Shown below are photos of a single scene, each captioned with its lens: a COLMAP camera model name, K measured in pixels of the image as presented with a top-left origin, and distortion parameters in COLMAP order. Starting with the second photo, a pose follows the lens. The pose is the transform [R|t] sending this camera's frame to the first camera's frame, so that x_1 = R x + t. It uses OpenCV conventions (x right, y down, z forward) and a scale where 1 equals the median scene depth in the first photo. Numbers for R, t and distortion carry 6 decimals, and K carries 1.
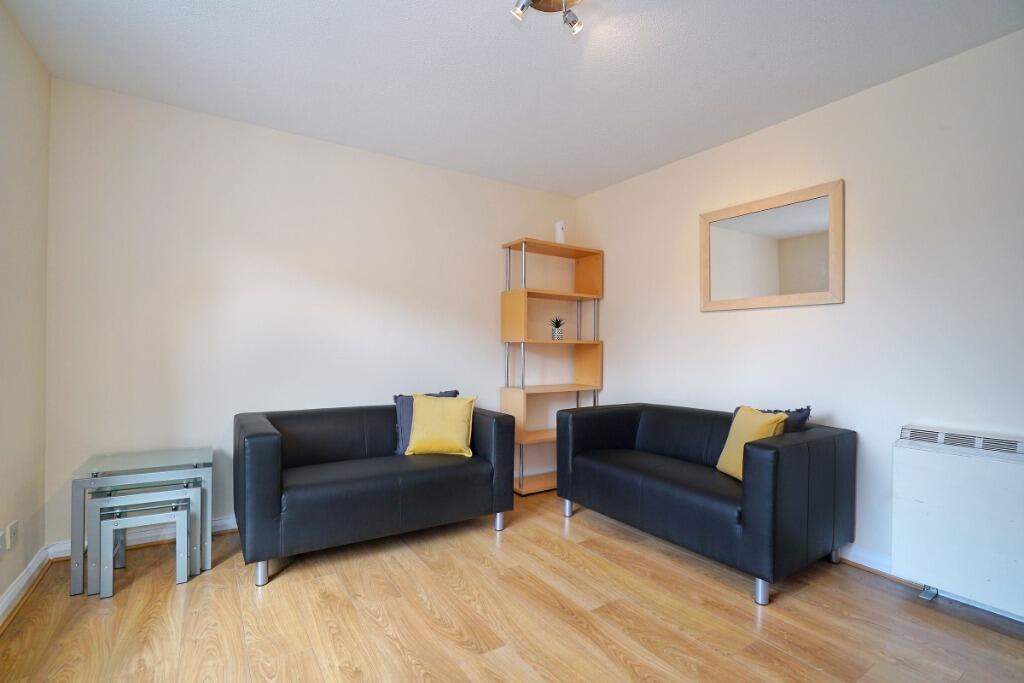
lens RADIAL K [[469.4, 0, 512.0], [0, 469.4, 344.9], [0, 0, 1]] dist [-0.068743, 0.023622]
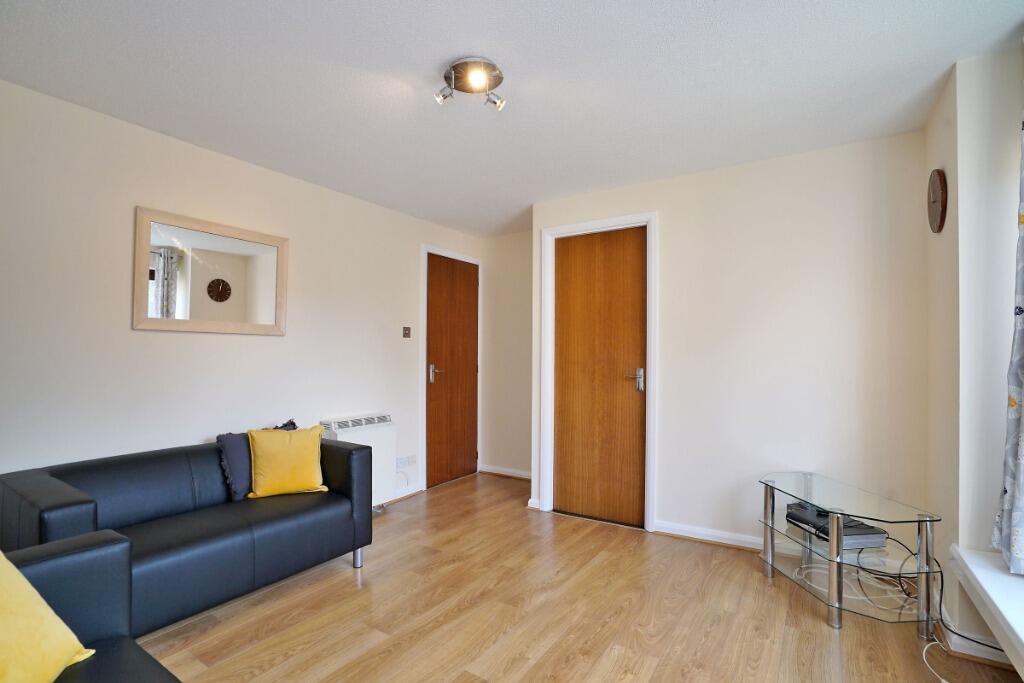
lens RADIAL K [[469.4, 0, 512.0], [0, 469.4, 344.9], [0, 0, 1]] dist [-0.068743, 0.023622]
pose [[-0.407563, 0.017868, 0.913002, -0.643858], [-0.015283, 0.999535, -0.026383, -0.037912], [-0.913049, -0.024706, -0.407100, 0.850835]]
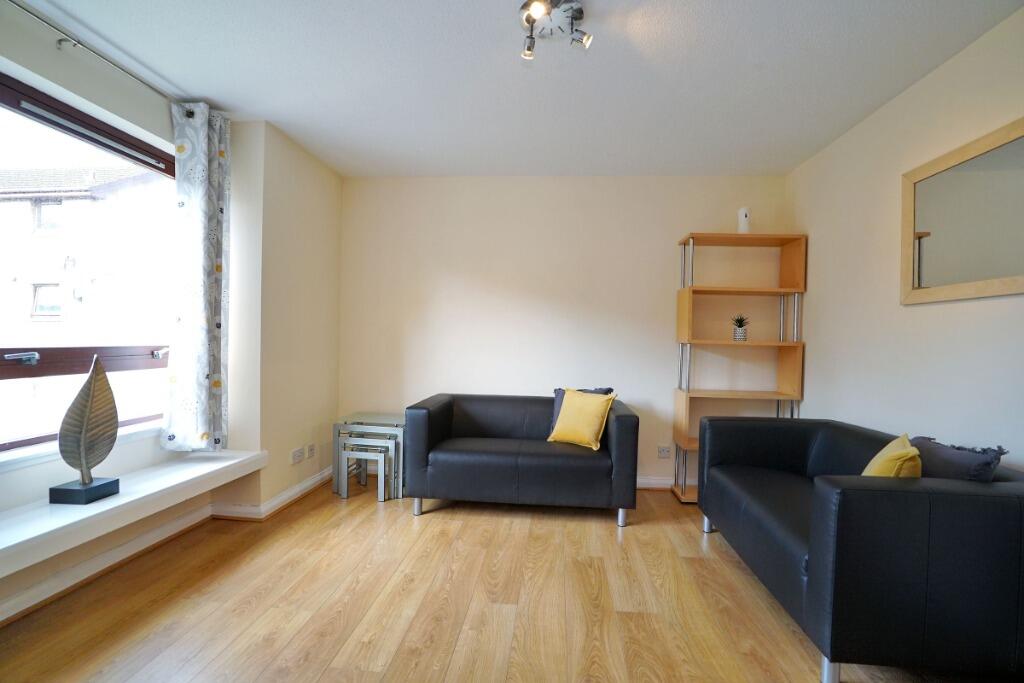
lens RADIAL K [[469.4, 0, 512.0], [0, 469.4, 344.9], [0, 0, 1]] dist [-0.068743, 0.023622]
pose [[0.784084, 0.015298, -0.620467, 0.437897], [-0.011234, 0.999882, 0.010456, -0.010368], [0.620554, -0.001228, 0.784163, 0.049124]]
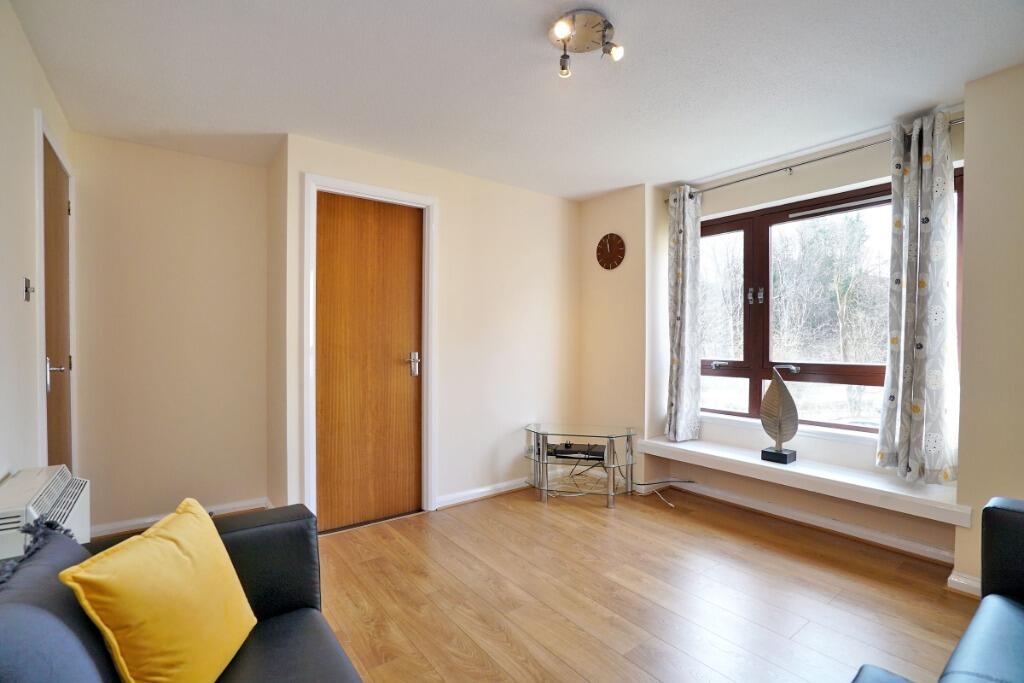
lens RADIAL K [[476.6, 0, 512.6], [0, 476.6, 337.6], [0, 0, 1]] dist [-0.027997, 0.000232]
pose [[-0.997742, -0.004466, -0.067011, 0.198001], [-0.003729, 0.999931, -0.011116, -0.038780], [0.067056, -0.010841, -0.997690, 1.310485]]
